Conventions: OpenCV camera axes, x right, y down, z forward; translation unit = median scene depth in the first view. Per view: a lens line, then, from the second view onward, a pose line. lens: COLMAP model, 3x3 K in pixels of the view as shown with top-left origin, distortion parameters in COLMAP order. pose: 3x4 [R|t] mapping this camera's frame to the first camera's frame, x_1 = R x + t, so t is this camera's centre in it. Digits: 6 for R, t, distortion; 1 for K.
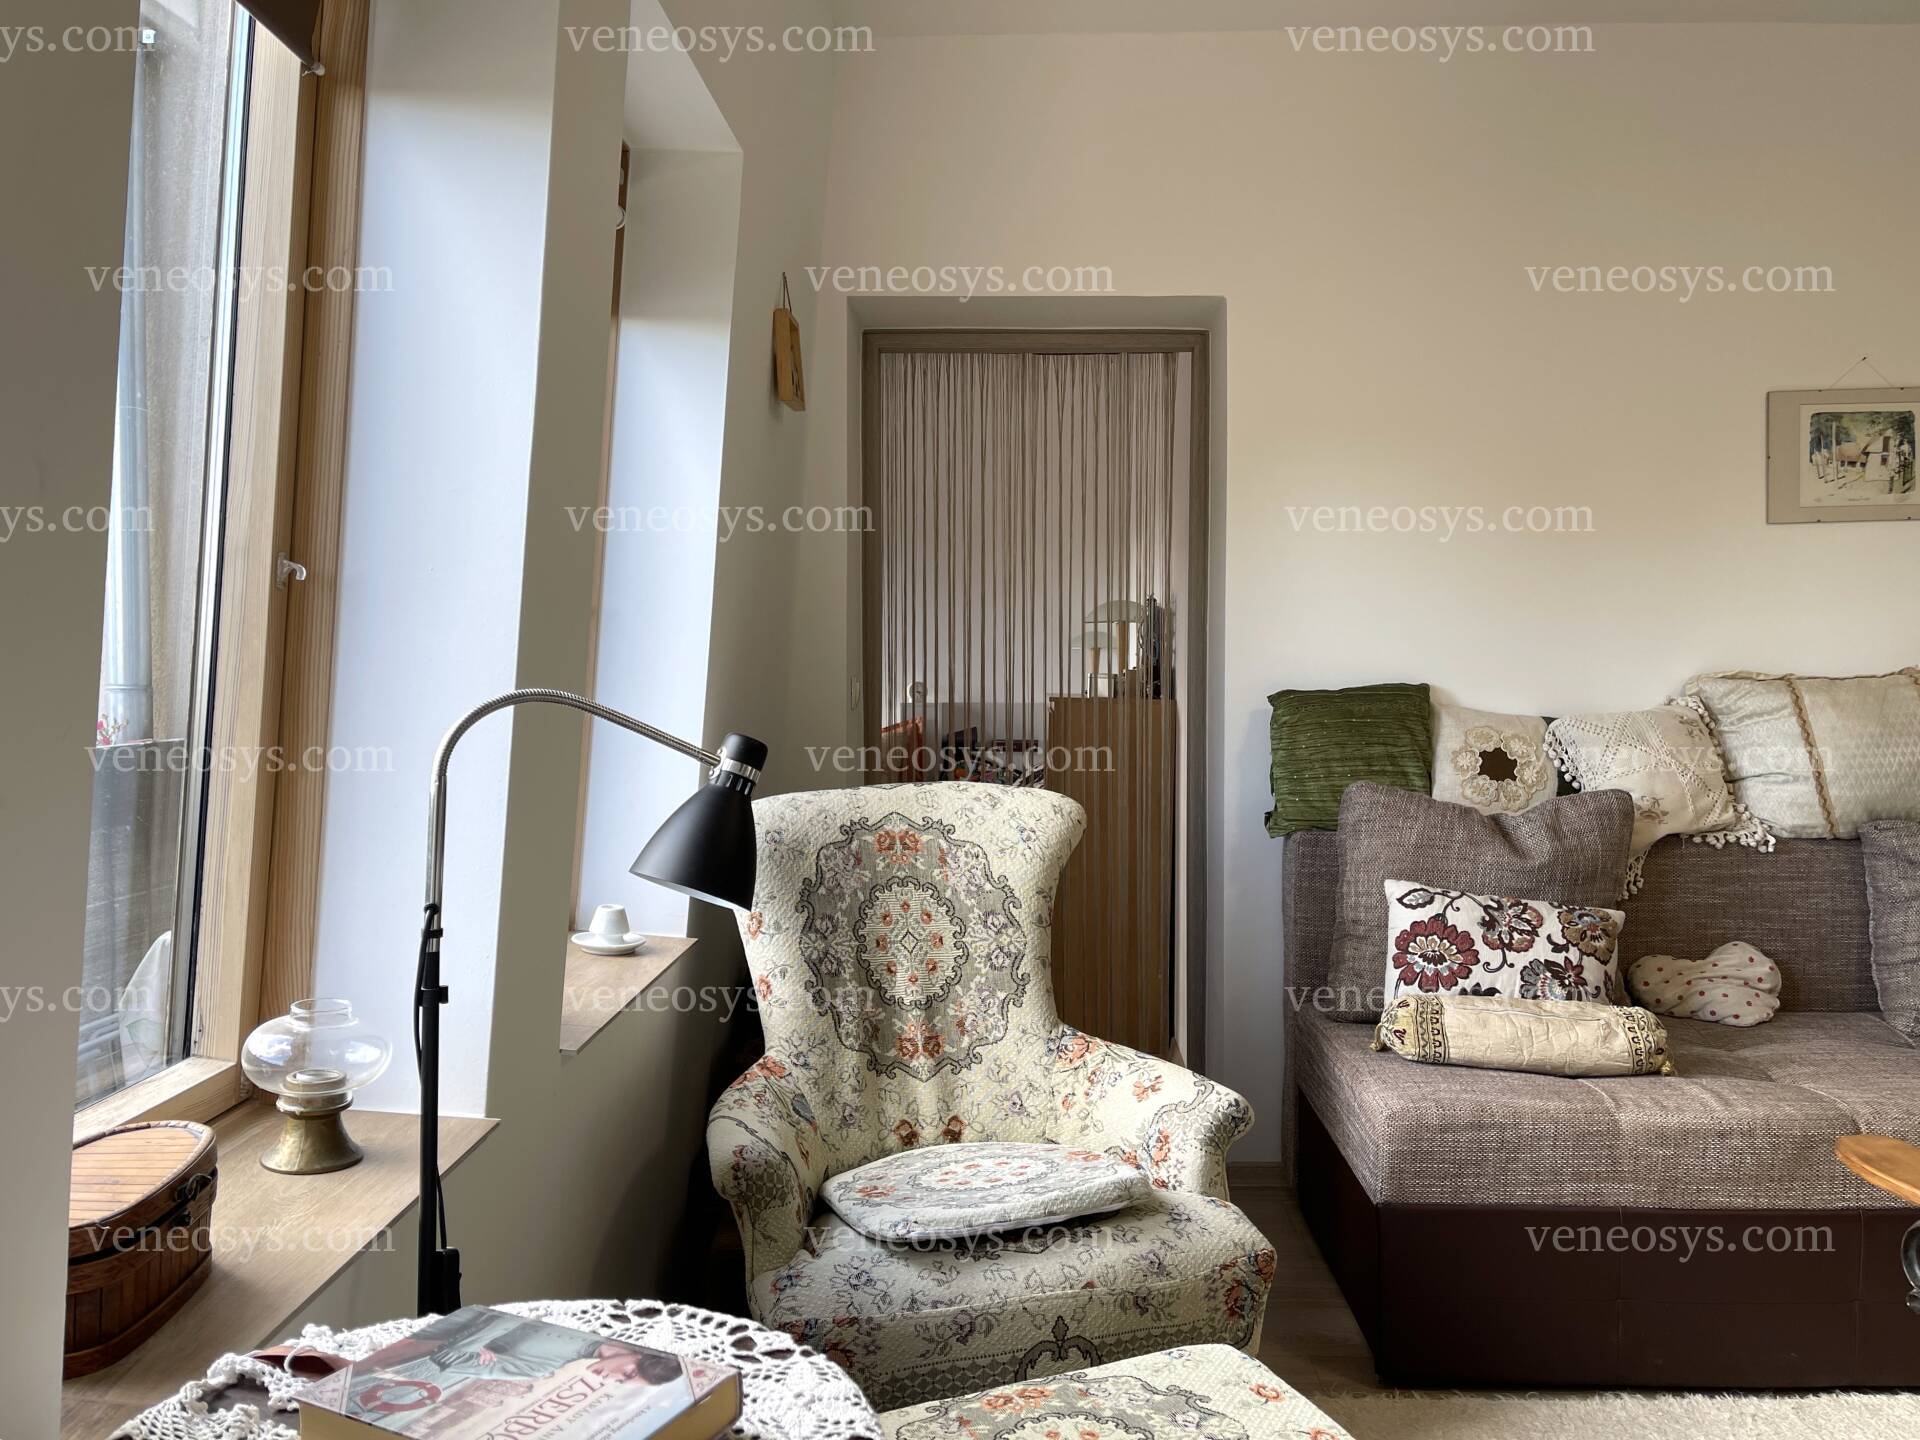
lens RADIAL K [[1460.7, 0, 959.6], [0, 1460.7, 718.1], [0, 0, 1]] dist [0.042443, -0.043929]
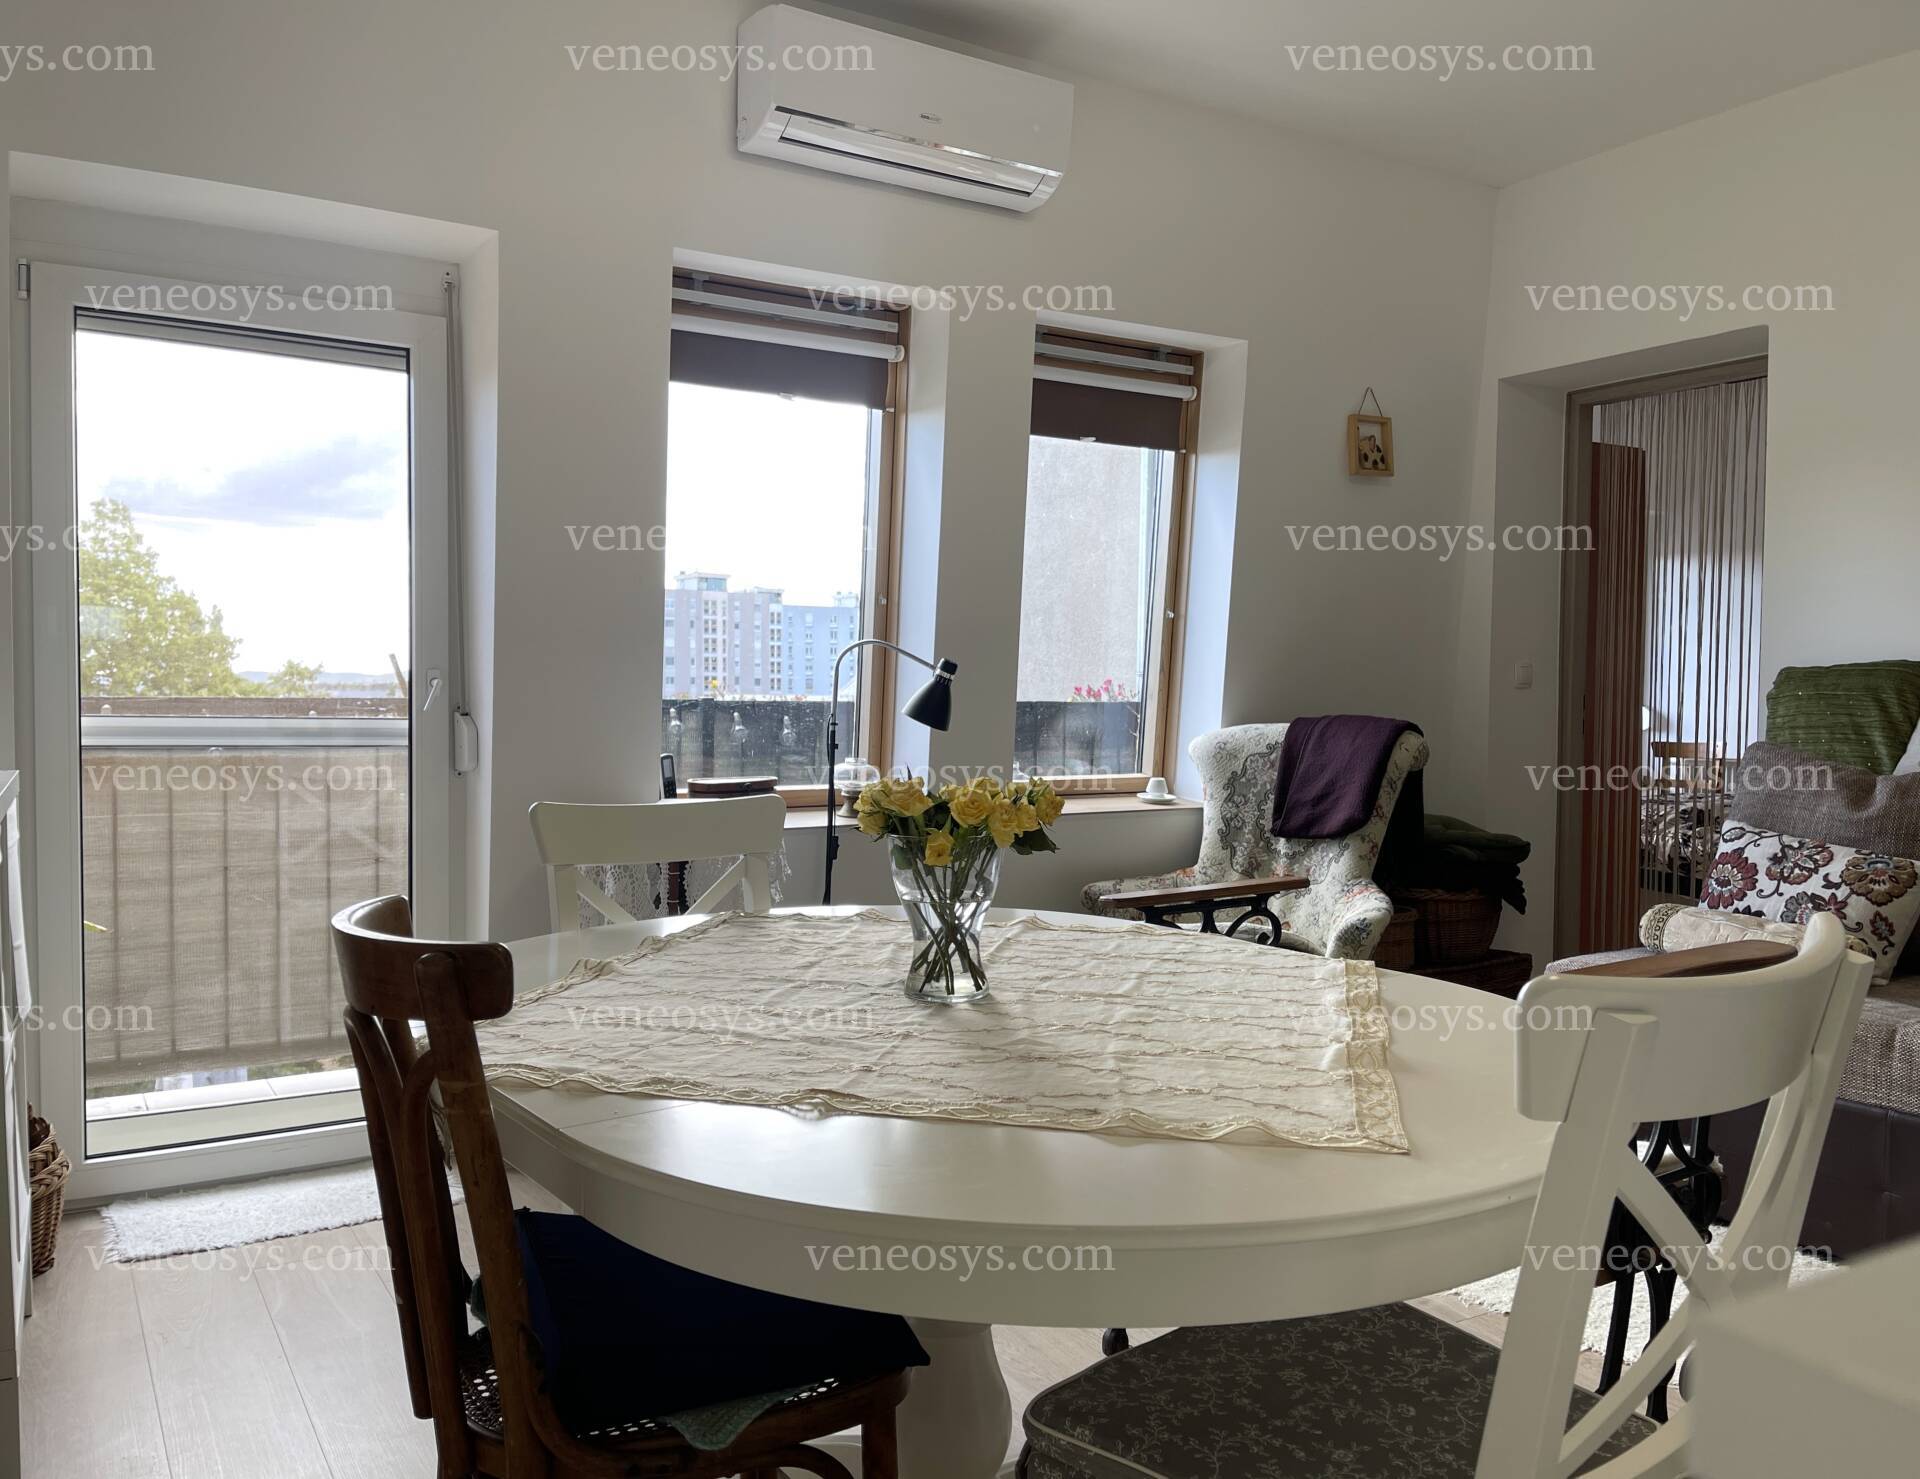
lens RADIAL K [[1521.4, 0, 999.0], [0, 1521.4, 759.8], [0, 0, 1]] dist [0.065161, -0.088740]
pose [[0.563223, 0.037678, -0.825446, 1.110092], [-0.039890, 0.999035, 0.018384, 0.070419], [0.825342, 0.022572, 0.564182, -0.207828]]
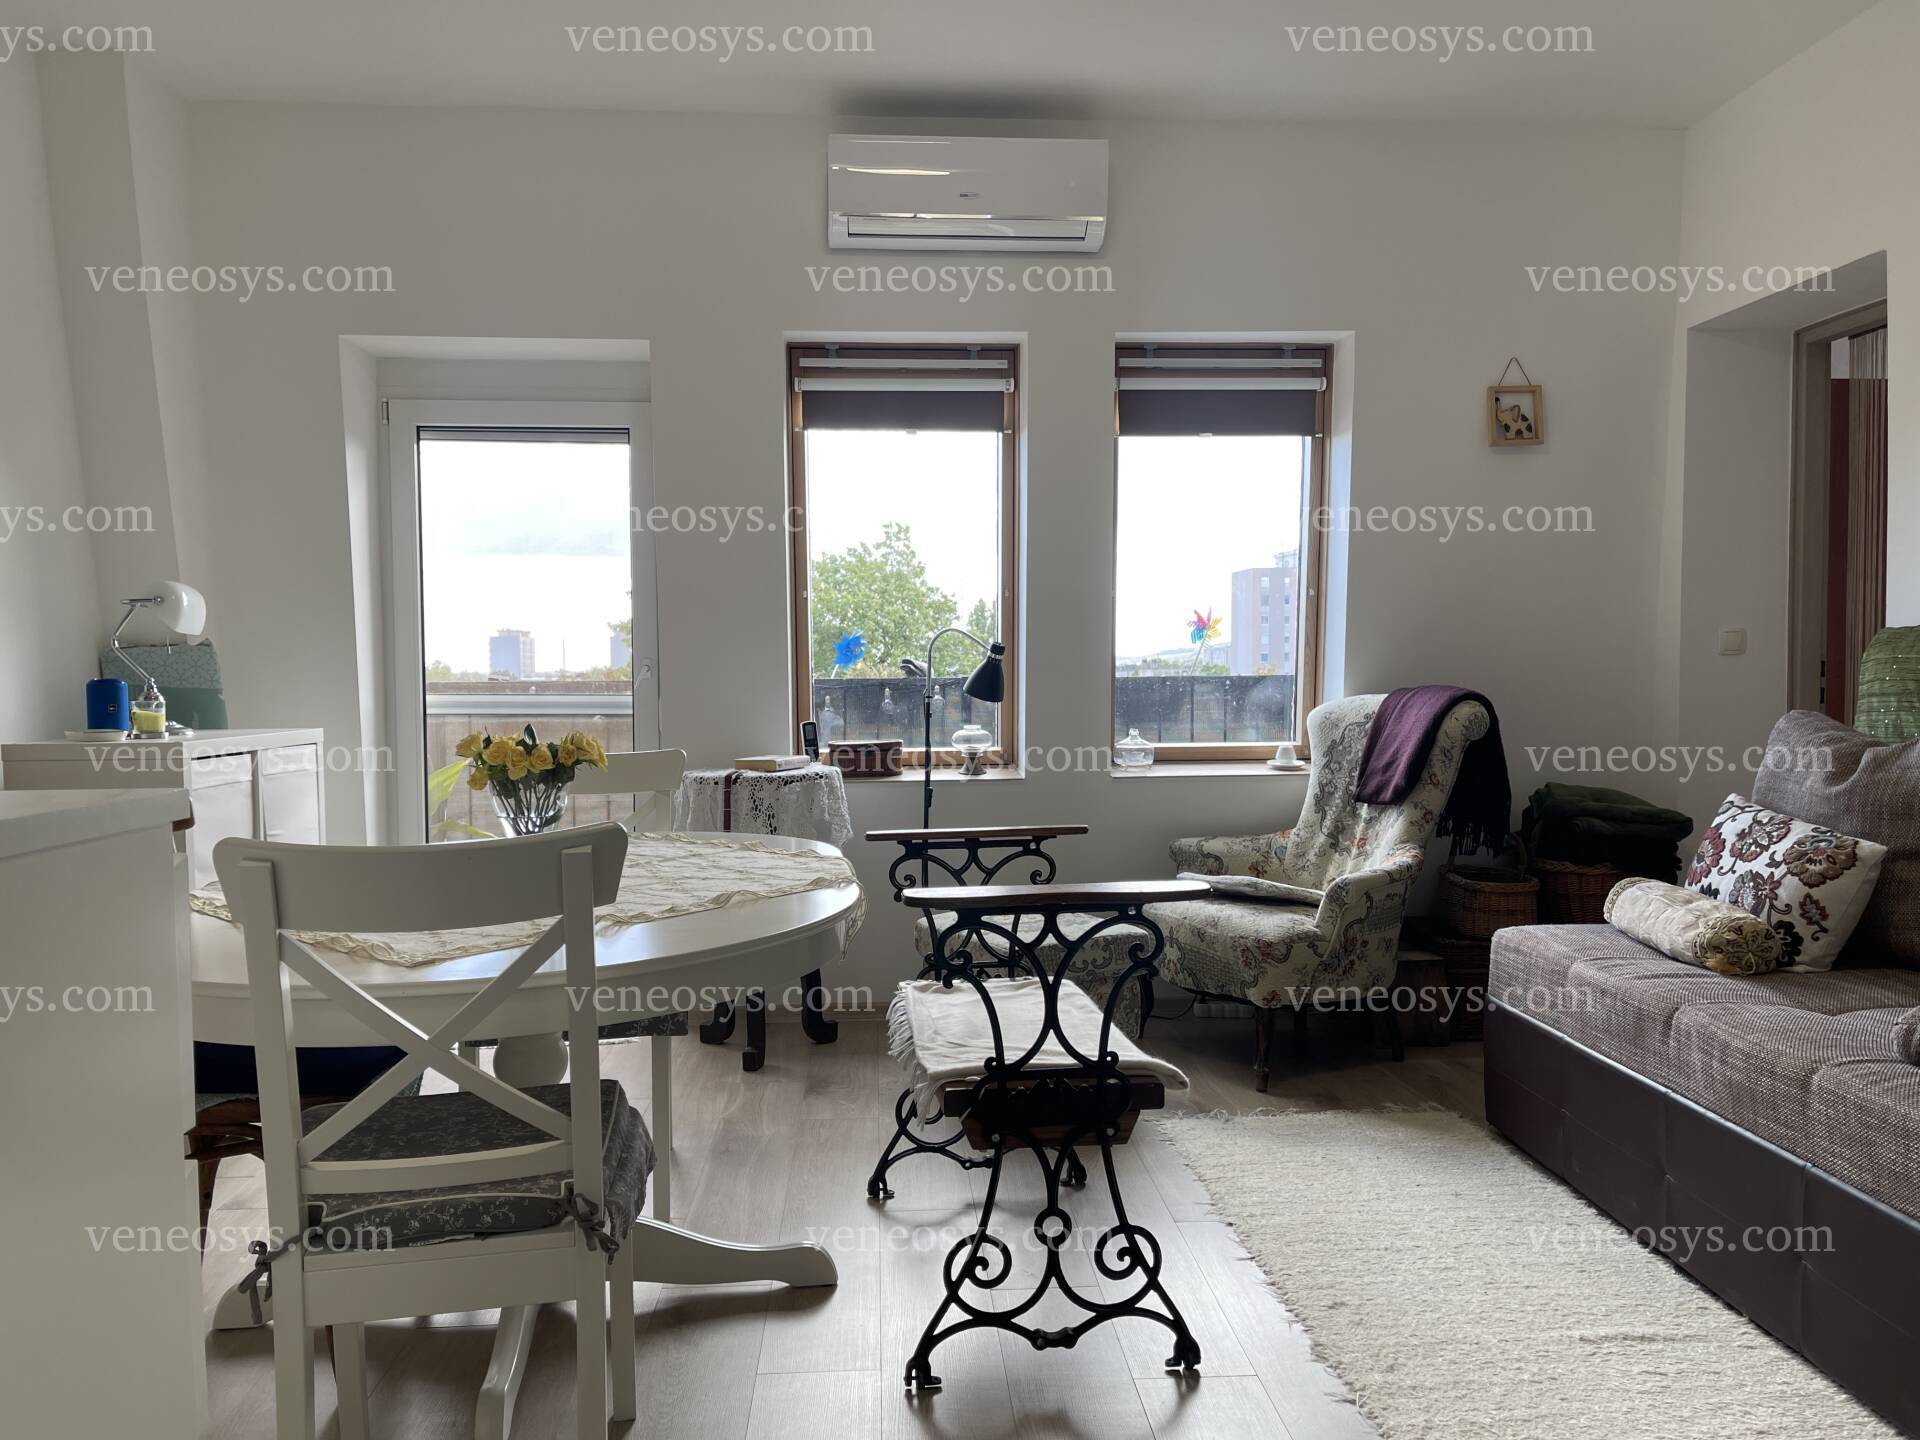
lens RADIAL K [[1460.7, 0, 962.5], [0, 1460.7, 732.2], [0, 0, 1]] dist [0.042443, -0.043929]
pose [[0.100097, 0.038464, -0.994234, 1.517192], [-0.032361, 0.998850, 0.035385, 0.048547], [0.994451, 0.028632, 0.101227, 0.345756]]
